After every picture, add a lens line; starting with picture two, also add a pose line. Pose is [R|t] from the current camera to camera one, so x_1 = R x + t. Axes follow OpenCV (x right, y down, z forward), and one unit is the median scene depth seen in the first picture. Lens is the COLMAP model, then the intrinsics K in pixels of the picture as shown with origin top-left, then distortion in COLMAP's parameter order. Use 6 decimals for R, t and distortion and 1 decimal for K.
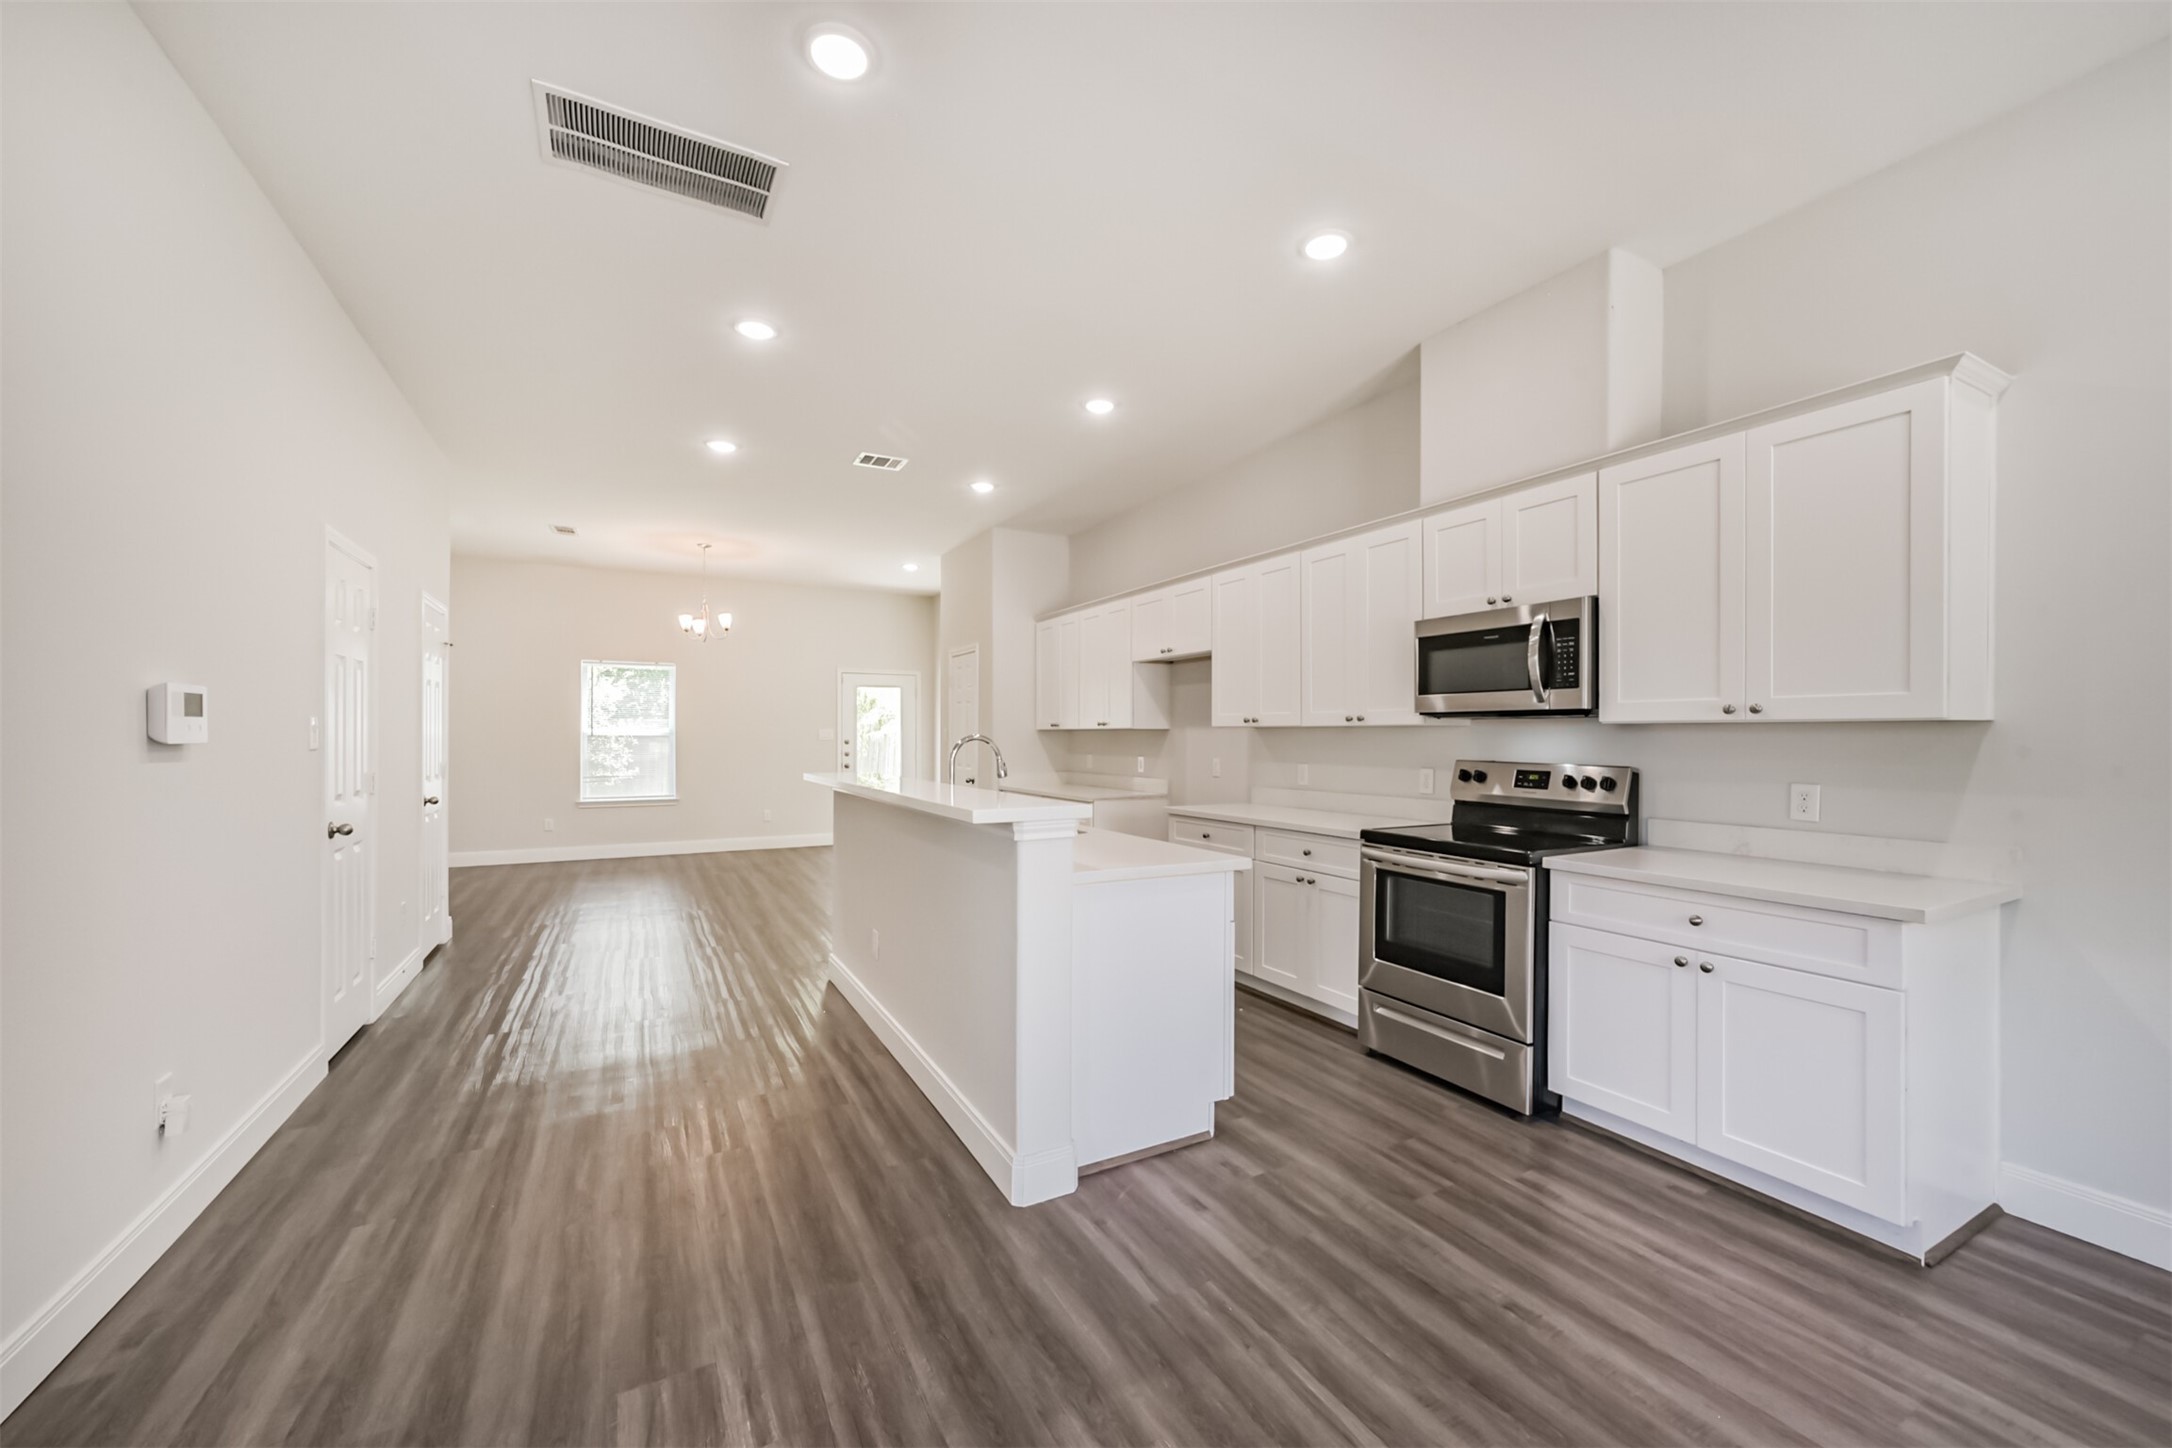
lens RADIAL K [[838.7, 0, 1093.6], [0, 838.7, 731.7], [0, 0, 1]] dist [-0.014782, 0.008067]
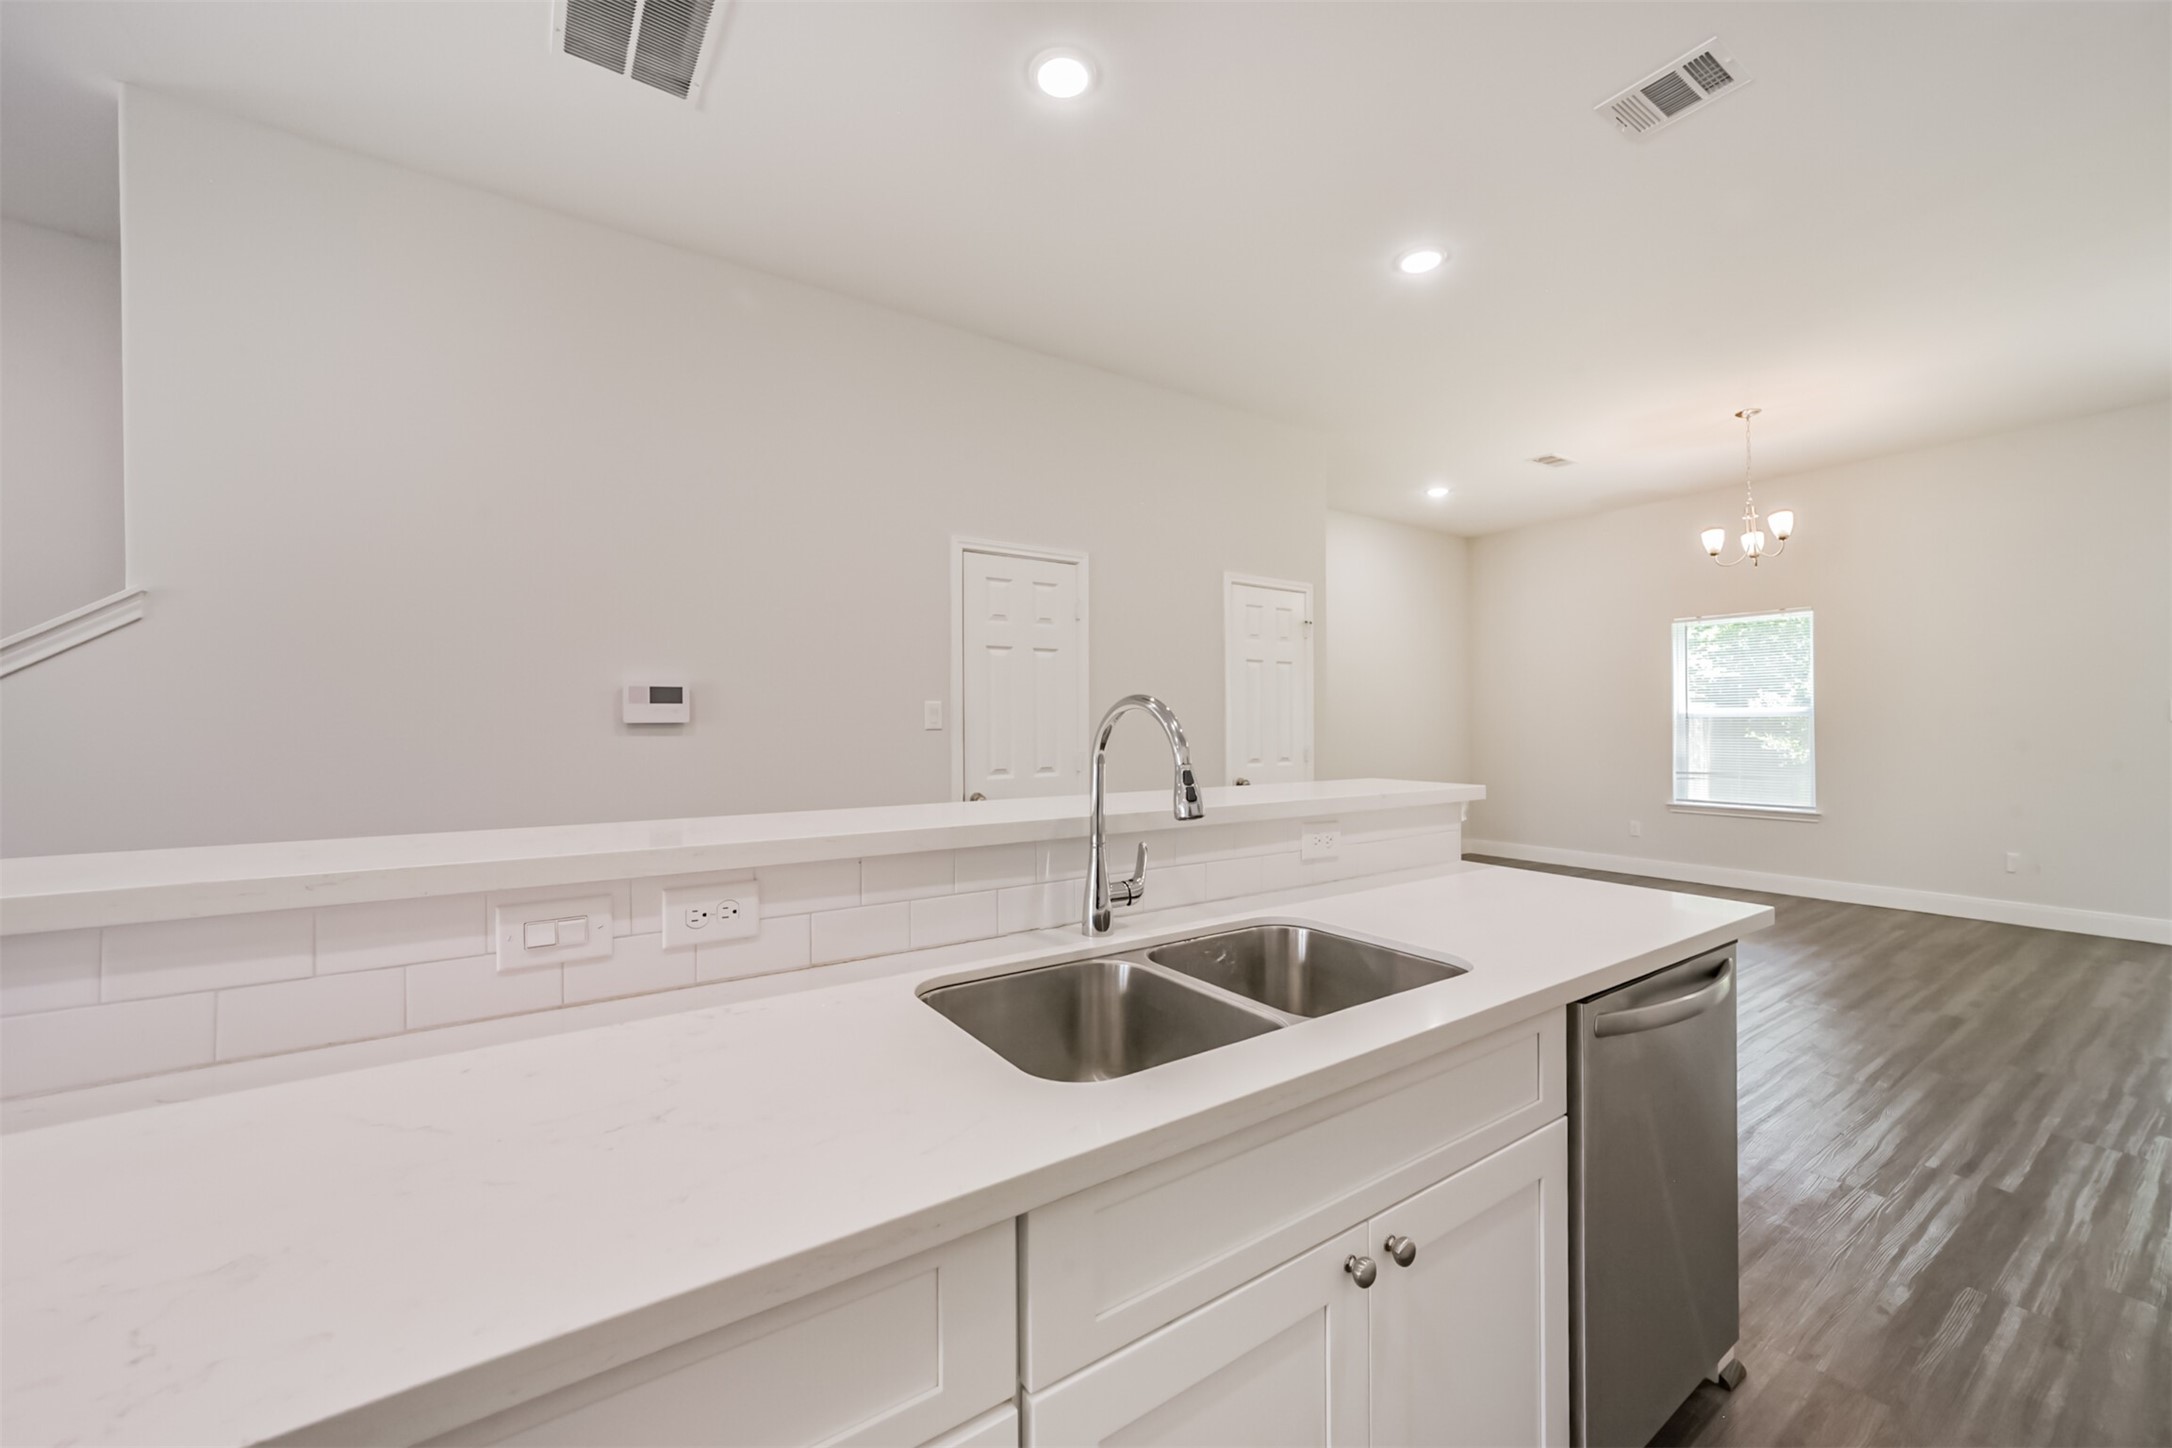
lens RADIAL K [[838.7, 0, 1093.6], [0, 838.7, 731.7], [0, 0, 1]] dist [-0.014782, 0.008067]
pose [[0.097364, 0.002255, -0.995246, 0.259903], [0.011541, 0.999928, 0.003394, 0.020544], [0.995182, -0.011817, 0.097331, 1.071168]]
